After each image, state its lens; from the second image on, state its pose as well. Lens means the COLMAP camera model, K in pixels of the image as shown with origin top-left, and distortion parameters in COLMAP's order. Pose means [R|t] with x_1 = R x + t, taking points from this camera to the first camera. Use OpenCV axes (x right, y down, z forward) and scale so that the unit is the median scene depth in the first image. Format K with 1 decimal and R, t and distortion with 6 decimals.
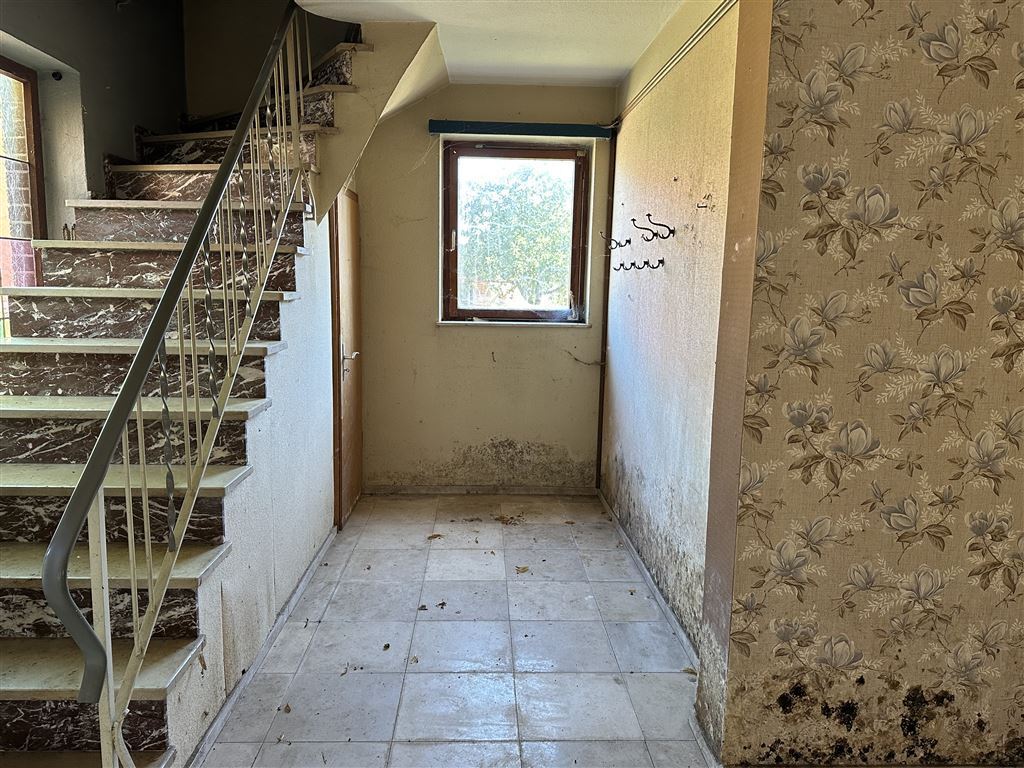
lens RADIAL K [[725.9, 0, 505.7], [0, 725.9, 385.3], [0, 0, 1]] dist [0.022263, -0.013185]
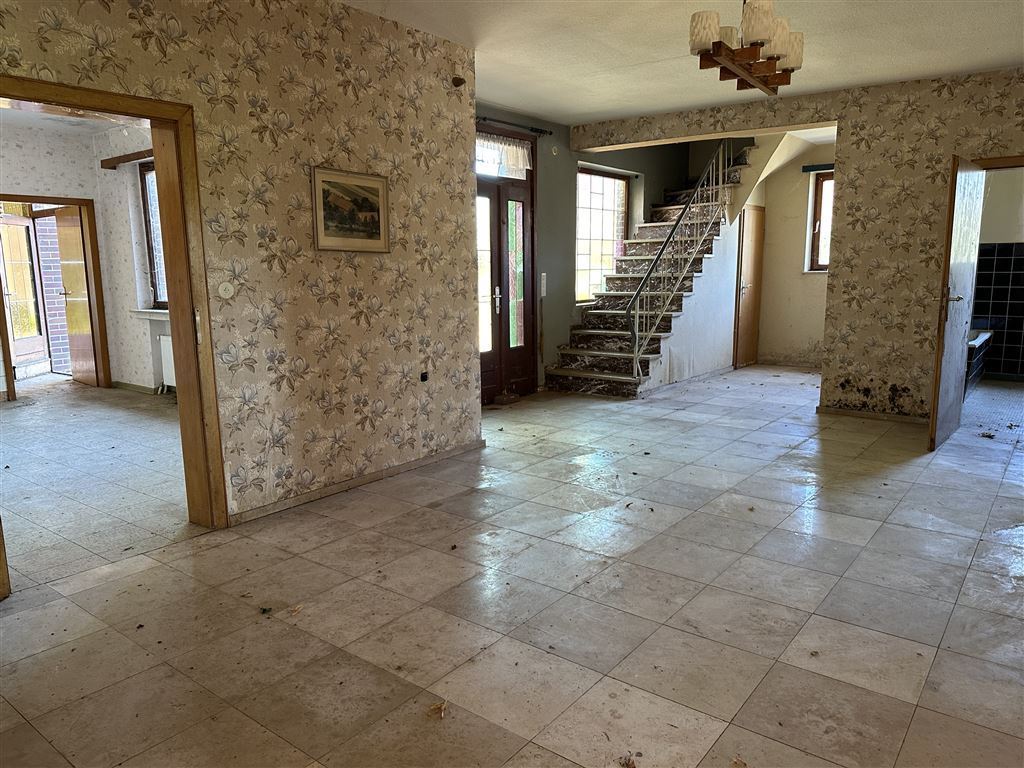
lens RADIAL K [[725.9, 0, 508.9], [0, 725.9, 382.4], [0, 0, 1]] dist [0.022263, -0.013185]
pose [[0.767368, 0.072063, -0.637145, 1.185313], [-0.068810, 0.997181, 0.029910, 0.418187], [0.637504, 0.020891, 0.770164, -2.026160]]
